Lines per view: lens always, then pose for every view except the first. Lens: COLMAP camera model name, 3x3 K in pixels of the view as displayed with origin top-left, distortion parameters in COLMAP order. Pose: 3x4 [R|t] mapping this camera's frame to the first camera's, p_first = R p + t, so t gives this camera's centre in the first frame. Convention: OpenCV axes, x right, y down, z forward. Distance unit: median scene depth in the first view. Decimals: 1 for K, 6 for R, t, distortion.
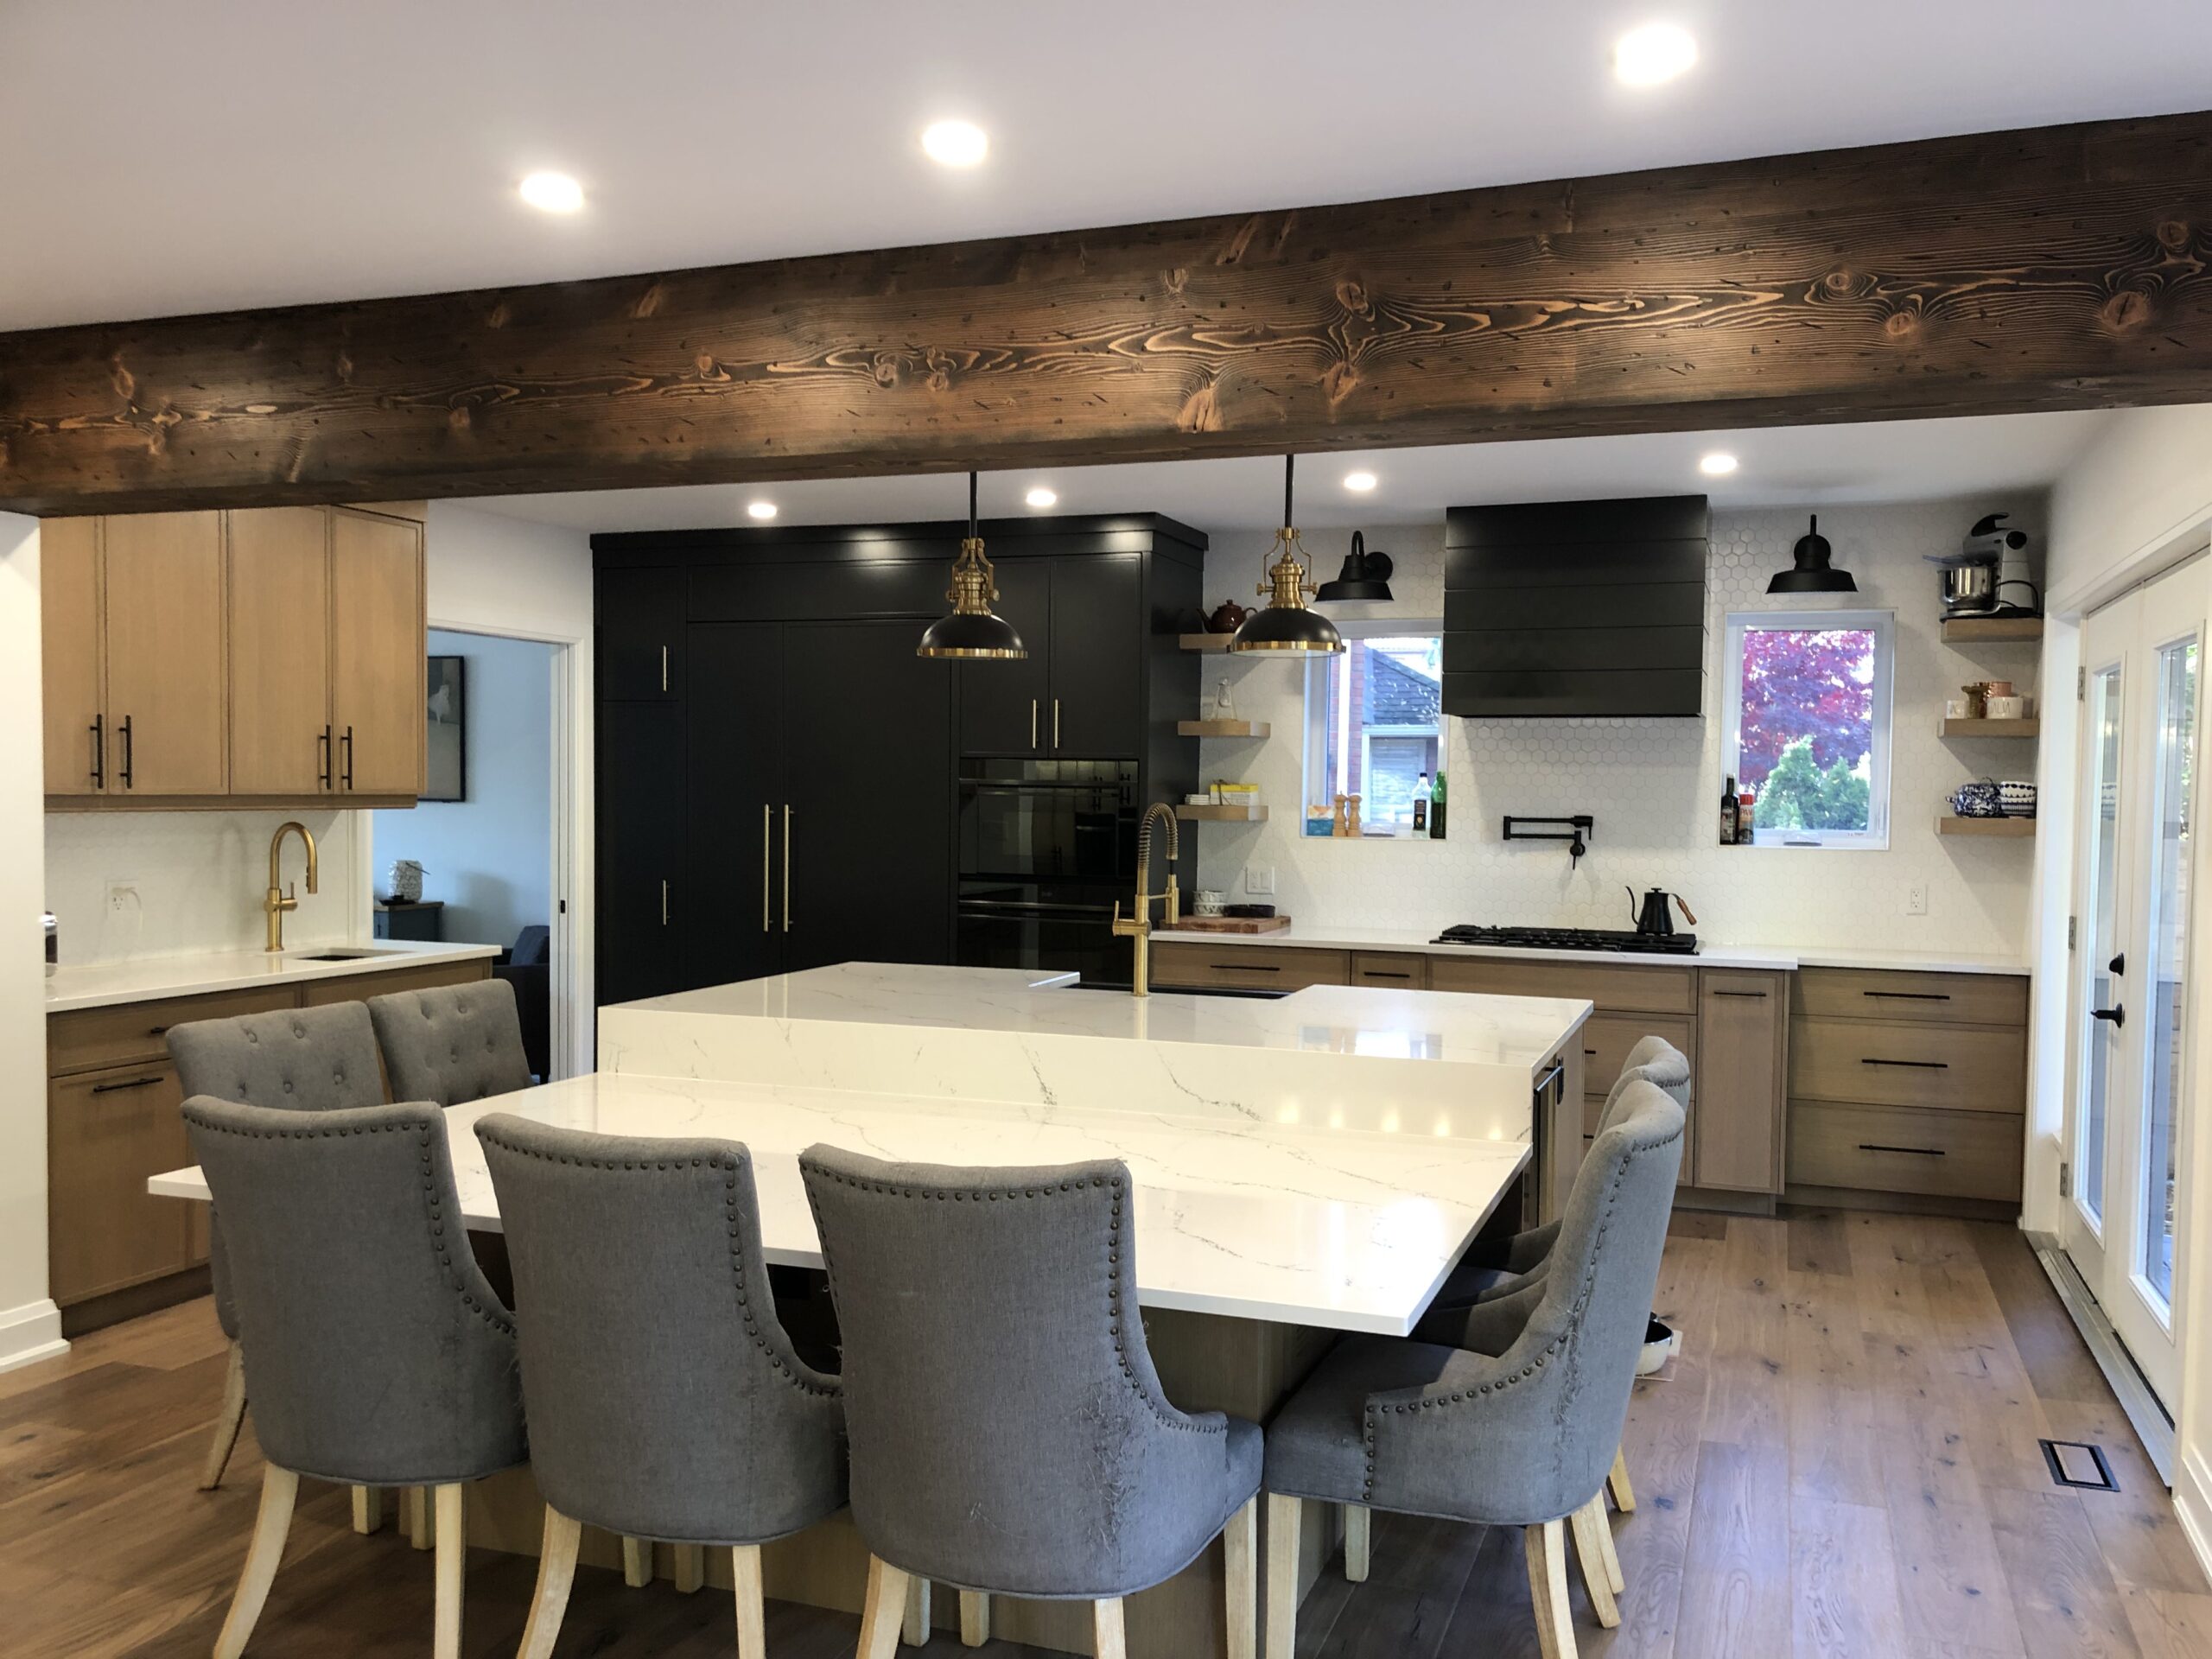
lens RADIAL K [[1812.6, 0, 1126.2], [0, 1812.6, 857.6], [0, 0, 1]] dist [0.022124, -0.016368]
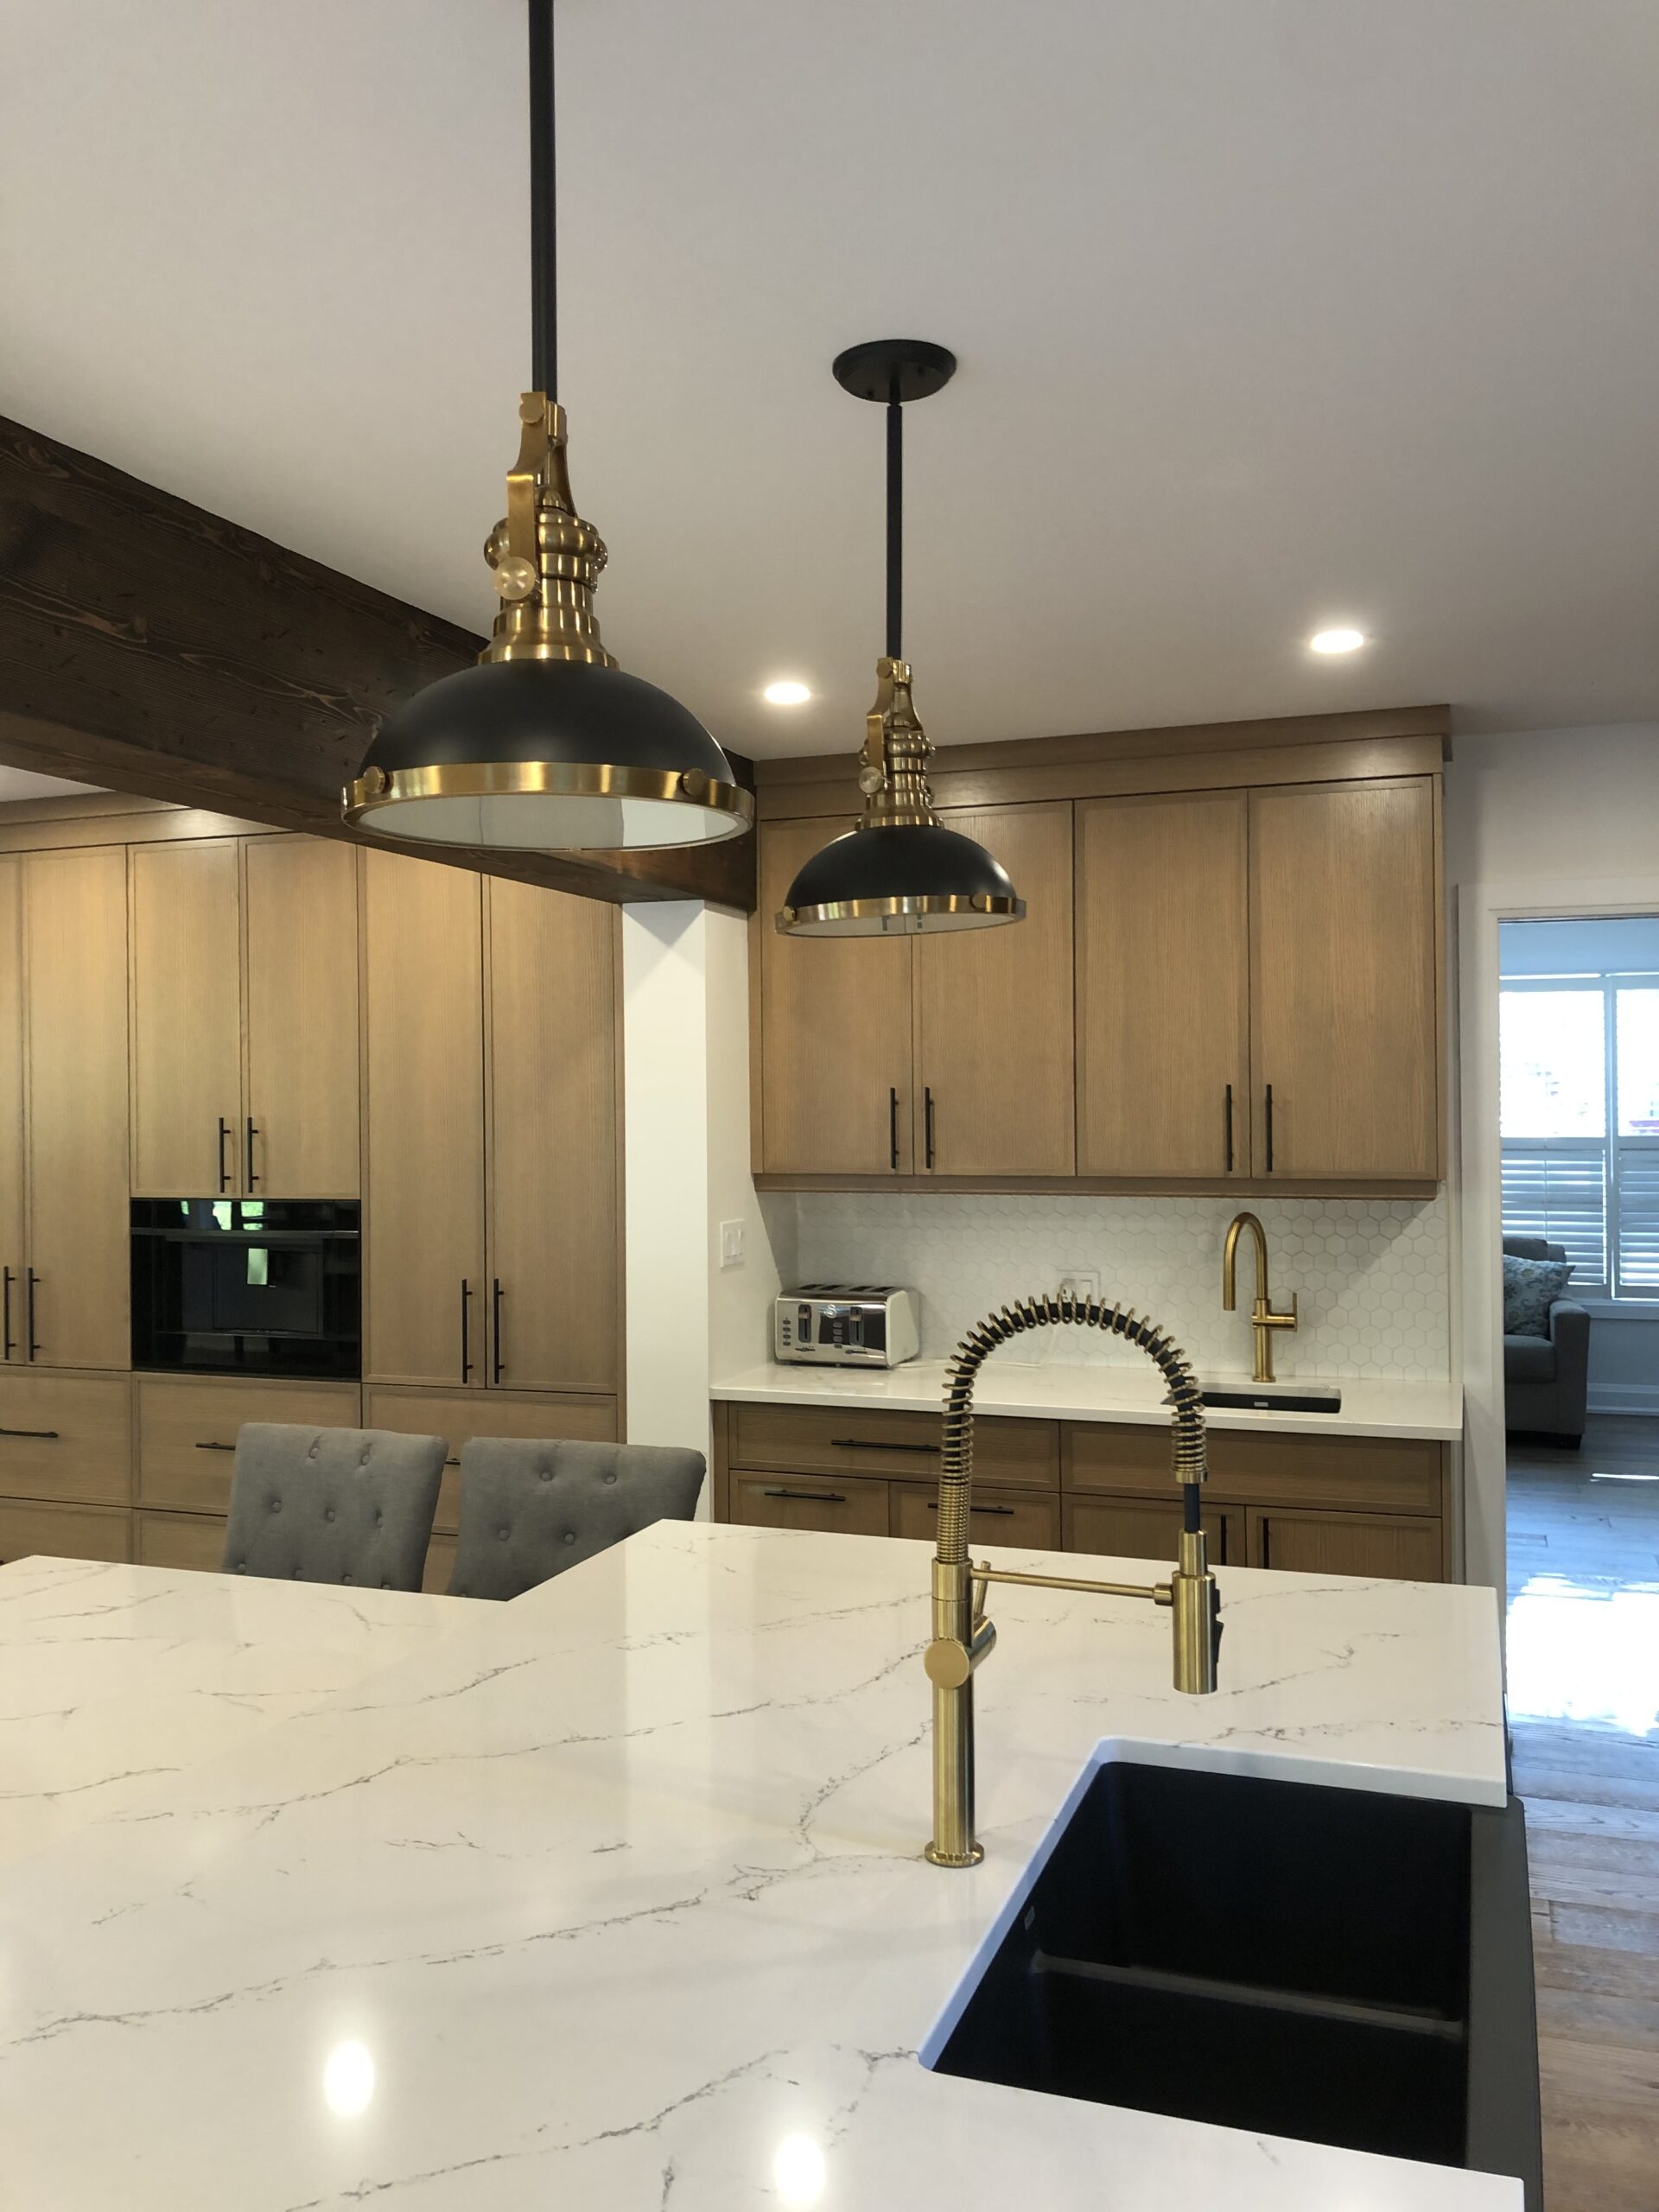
lens RADIAL K [[1817.2, 0, 812.0], [0, 1817.2, 1100.9], [0, 0, 1]] dist [0.074406, -0.123502]
pose [[-0.000865, -0.010777, -0.999942, 0.354133], [-0.033392, 0.999385, -0.010742, -0.061136], [0.999442, 0.033381, -0.001224, 0.959334]]
